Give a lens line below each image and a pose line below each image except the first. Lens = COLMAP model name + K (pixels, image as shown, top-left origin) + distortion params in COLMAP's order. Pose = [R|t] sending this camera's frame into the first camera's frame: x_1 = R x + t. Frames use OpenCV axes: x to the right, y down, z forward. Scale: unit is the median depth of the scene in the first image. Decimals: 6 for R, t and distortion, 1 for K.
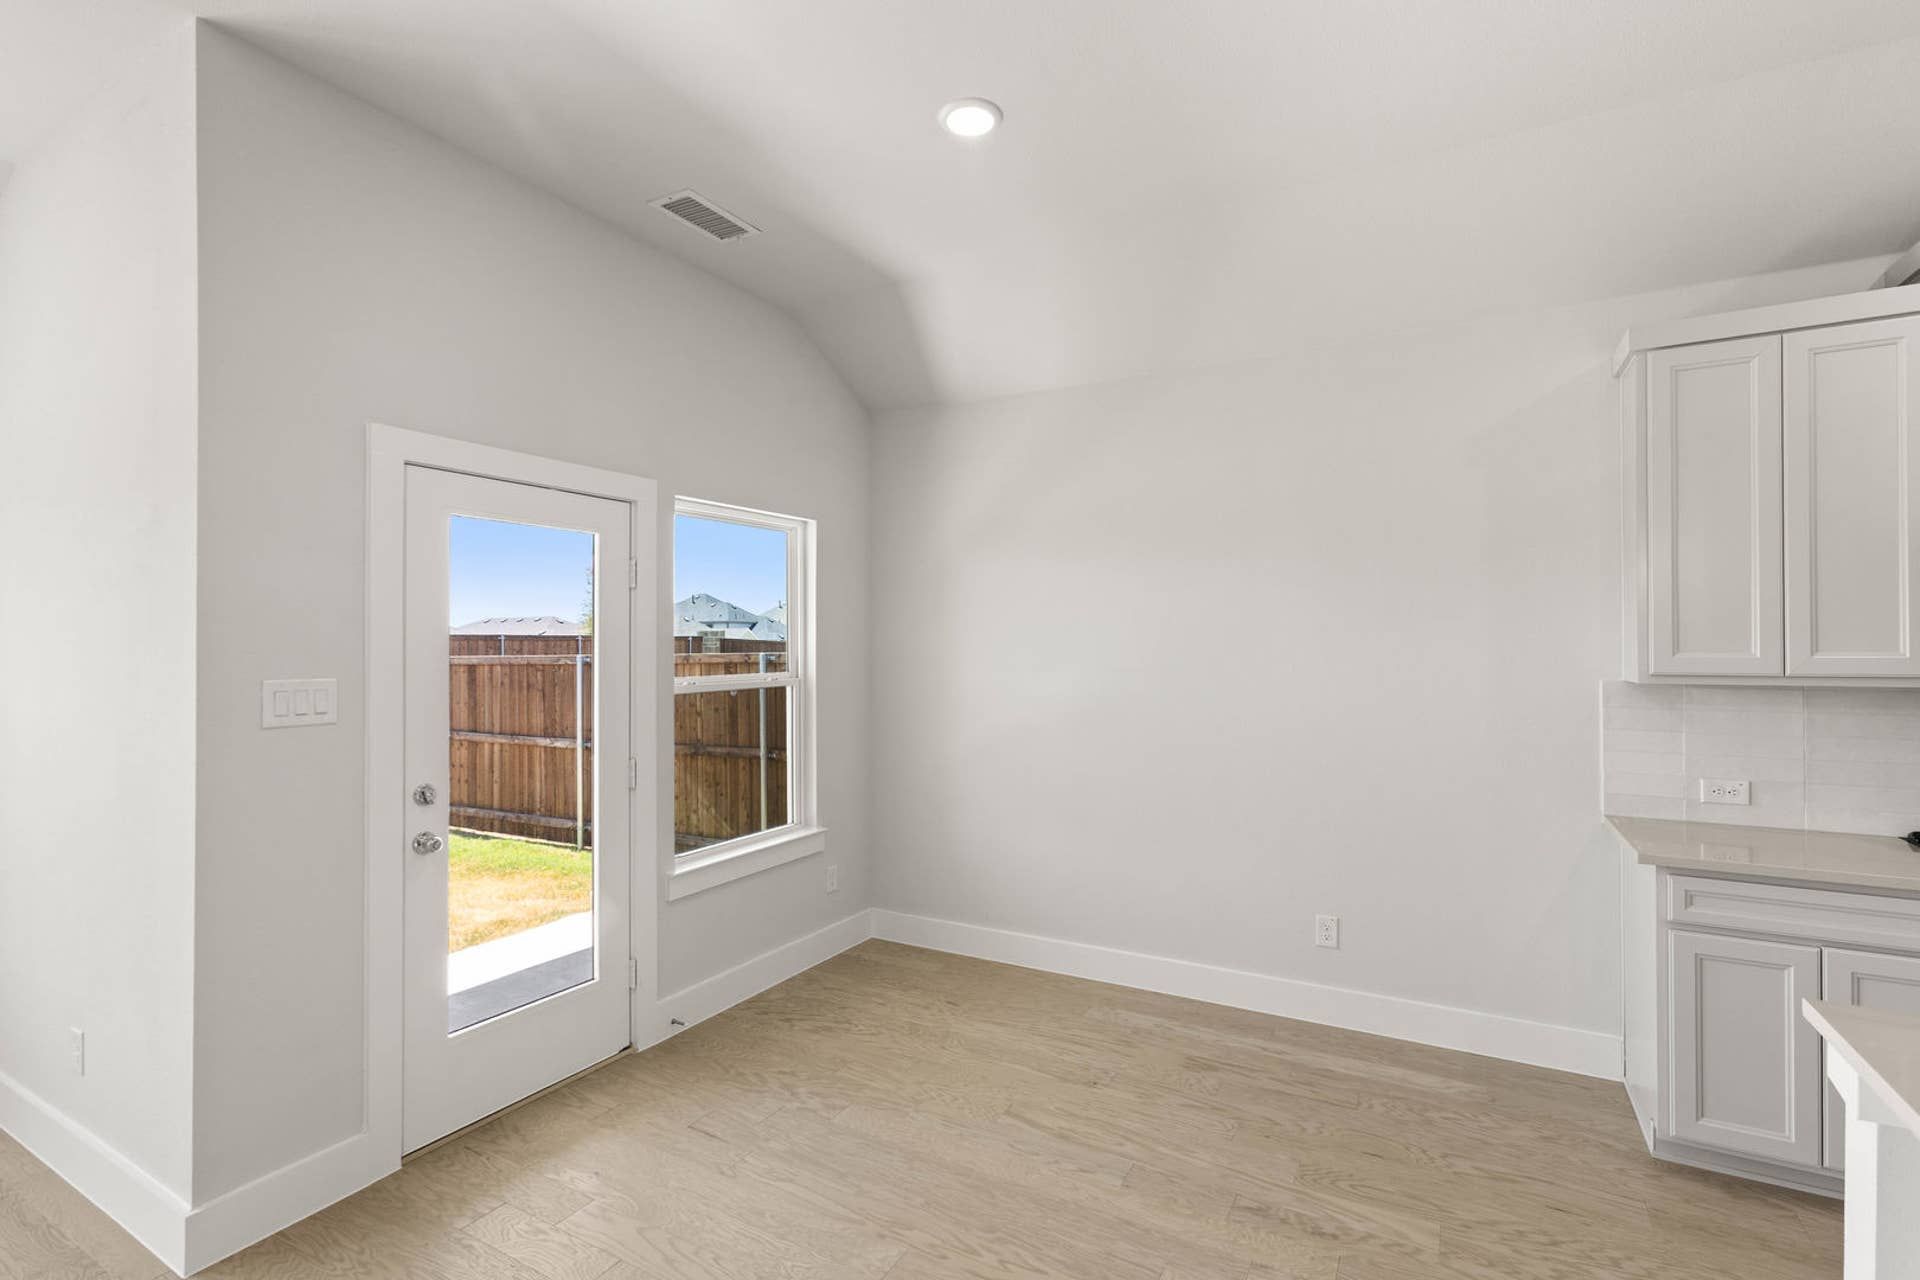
lens RADIAL K [[865.4, 0, 967.2], [0, 865.4, 645.9], [0, 0, 1]] dist [-0.009364, 0.007134]
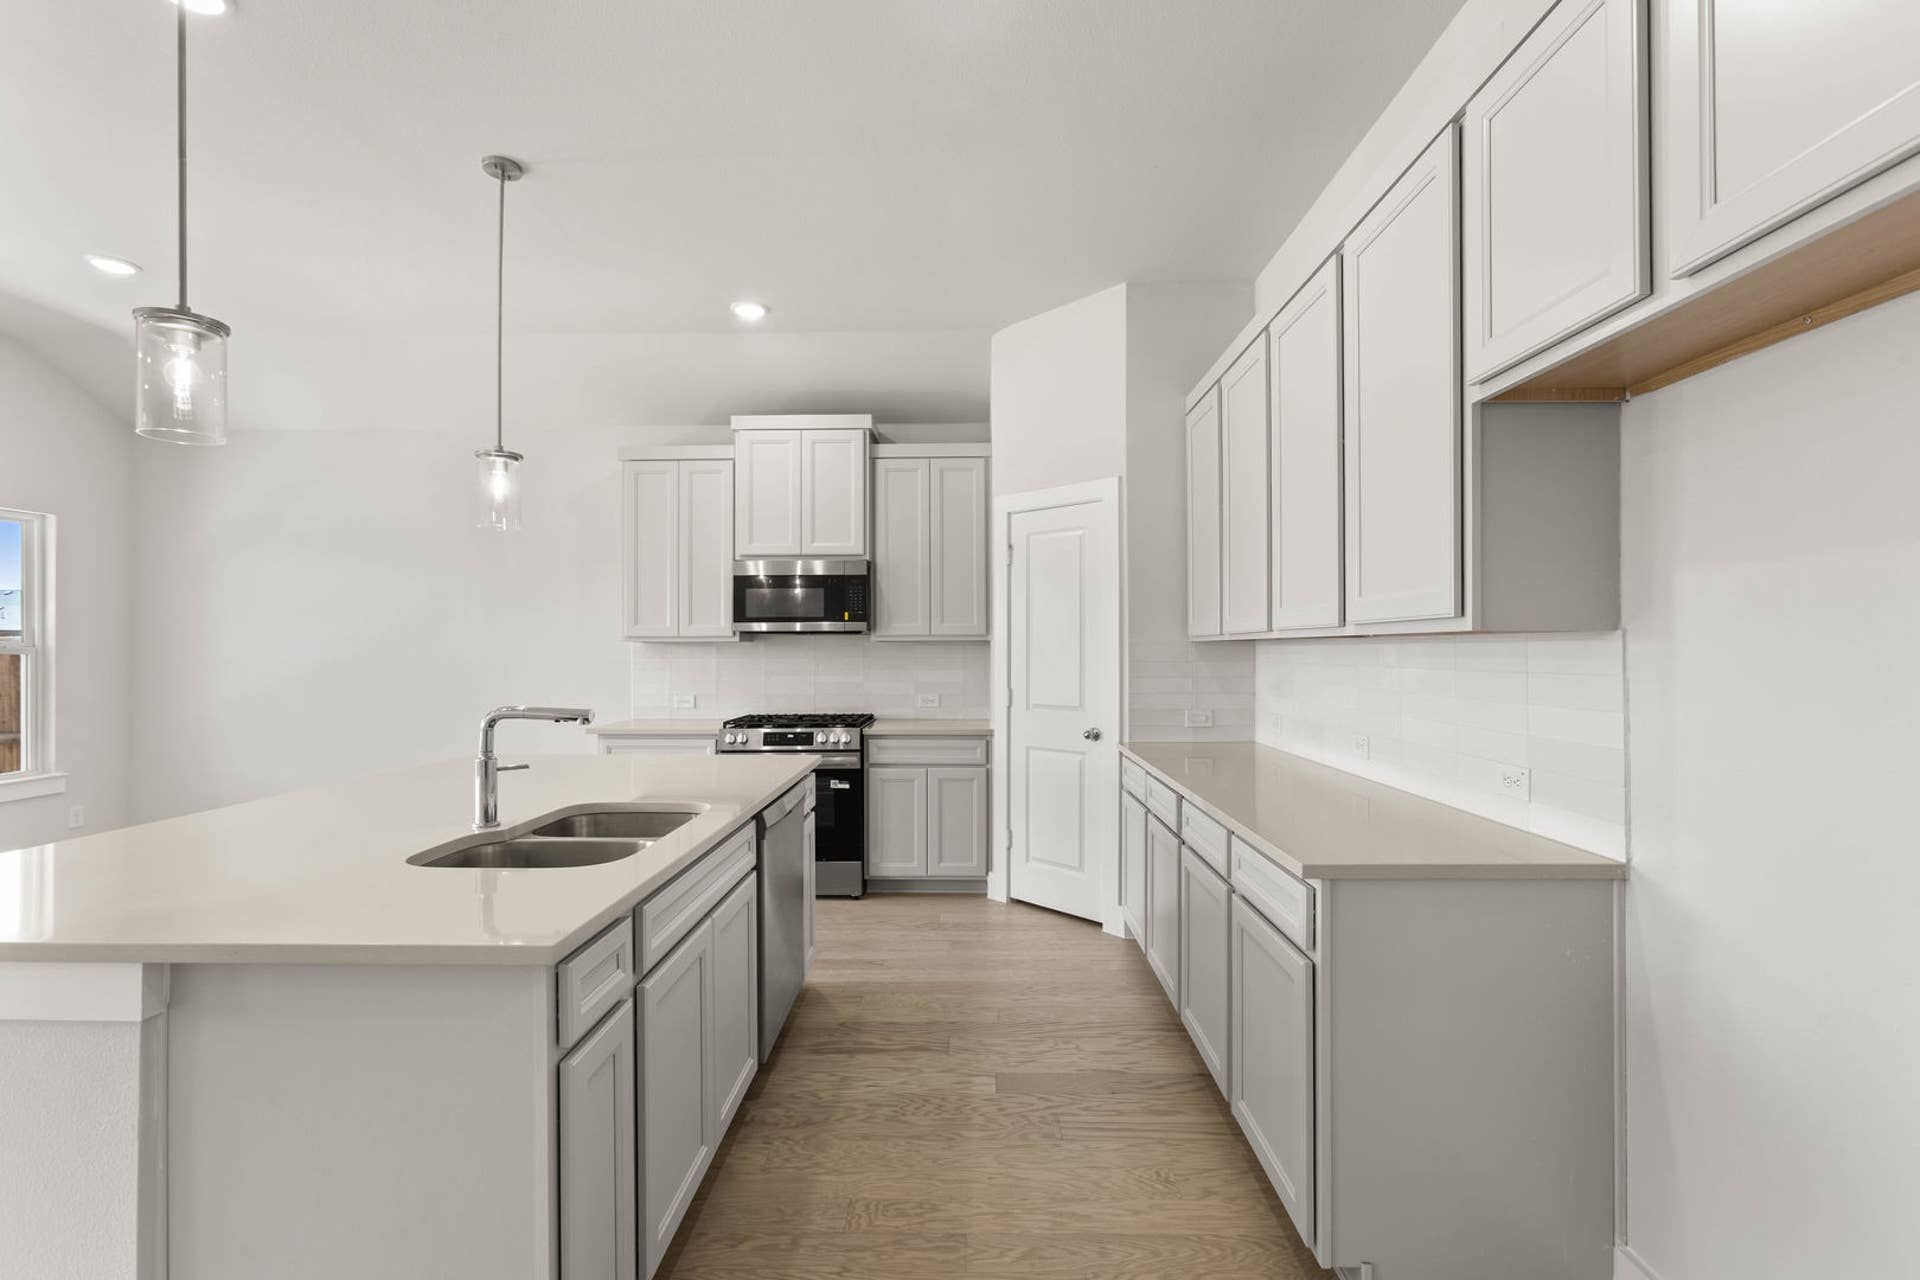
lens RADIAL K [[865.4, 0, 946.5], [0, 865.4, 653.1], [0, 0, 1]] dist [-0.009364, 0.007134]
pose [[0.879791, -0.001695, 0.475357, 0.546479], [-0.002055, 0.999971, 0.007369, 0.055283], [-0.475356, -0.007460, 0.879762, -1.004494]]
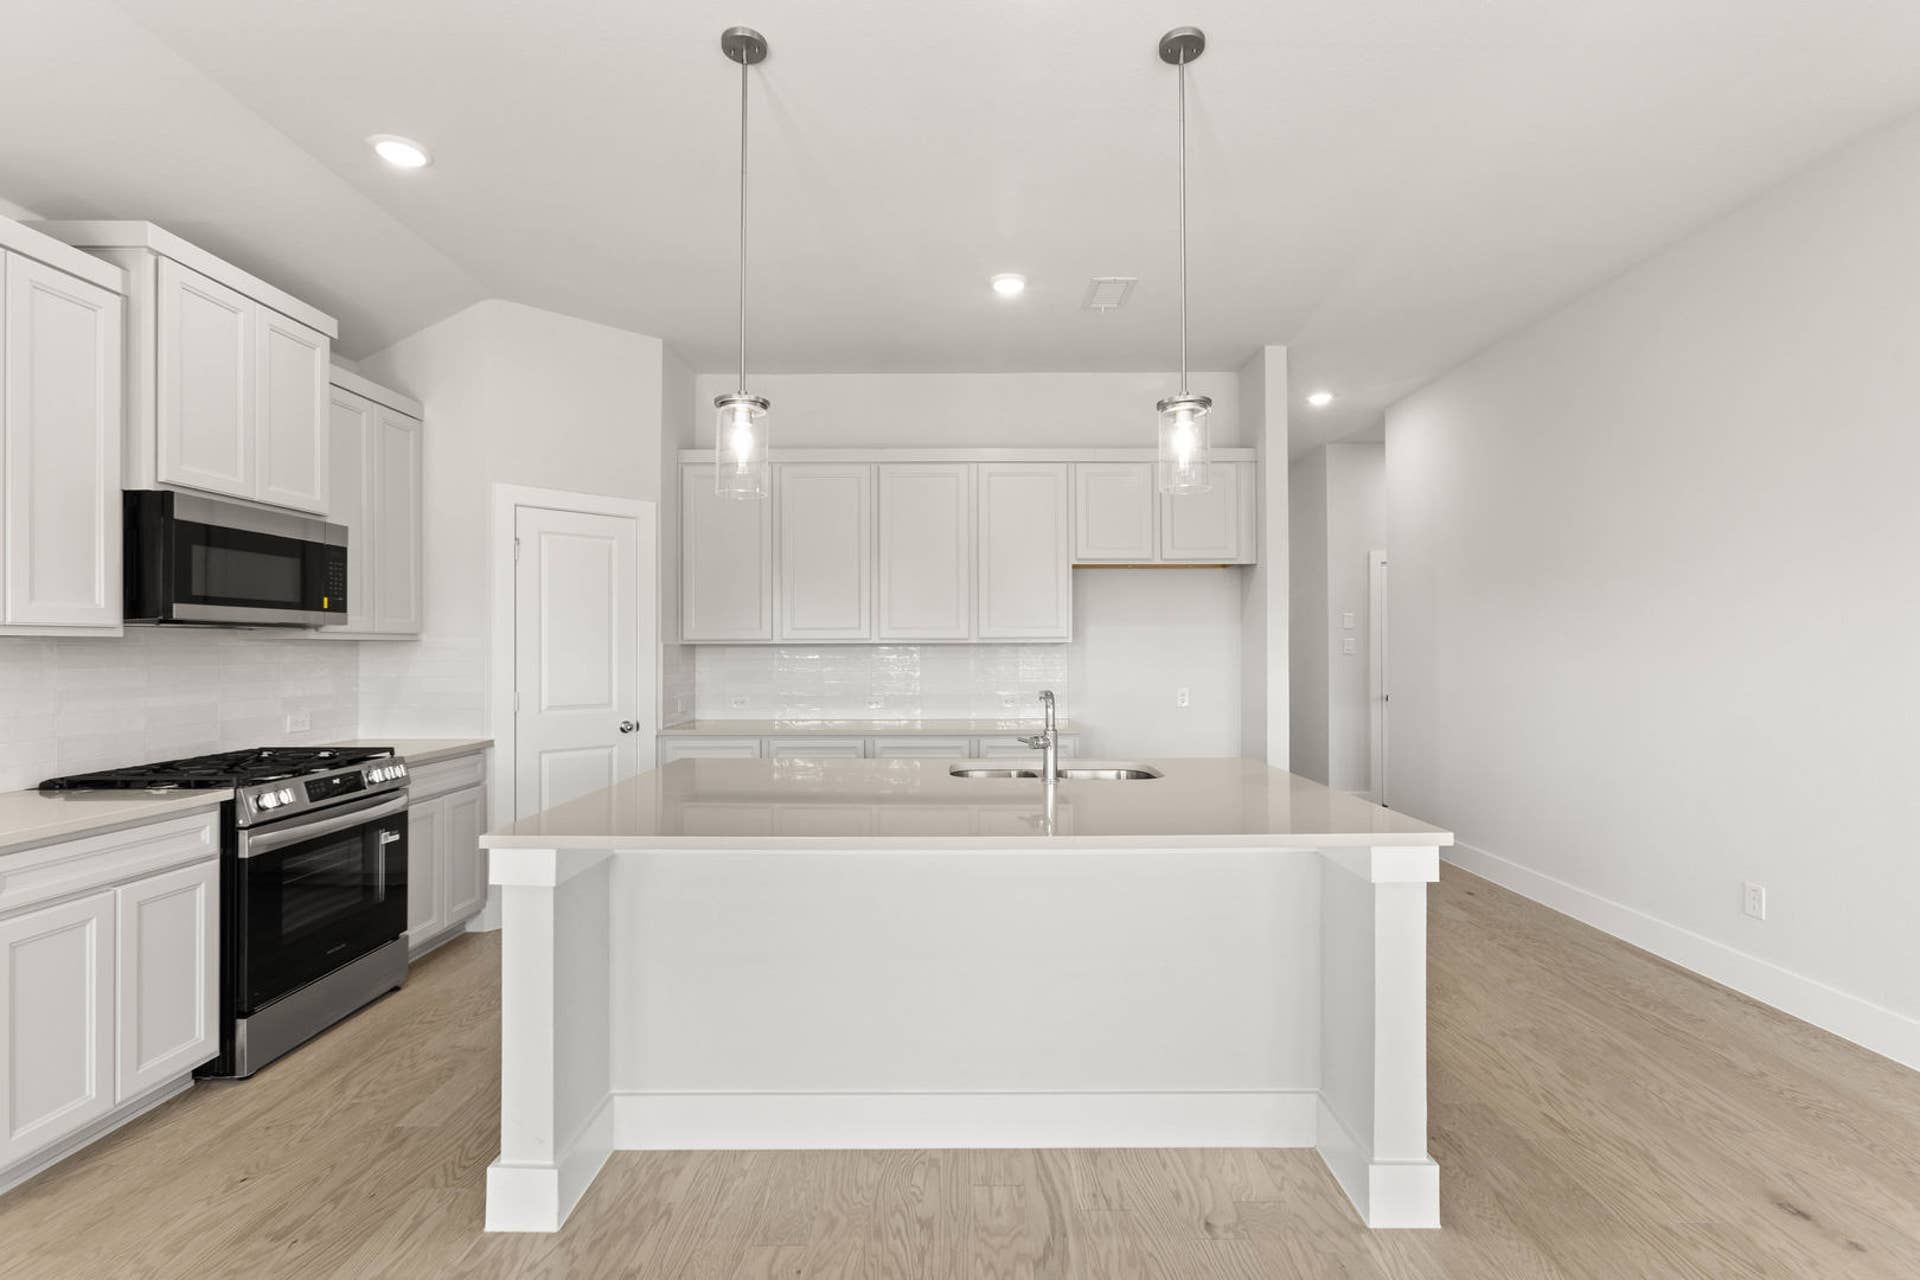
lens RADIAL K [[865.4, 0, 959.4], [0, 865.4, 638.1], [0, 0, 1]] dist [-0.009364, 0.007134]
pose [[-0.483094, 0.016551, 0.875412, -0.338464], [0.001684, 0.999837, -0.017975, 0.067641], [-0.875567, -0.007210, -0.483044, 0.557156]]
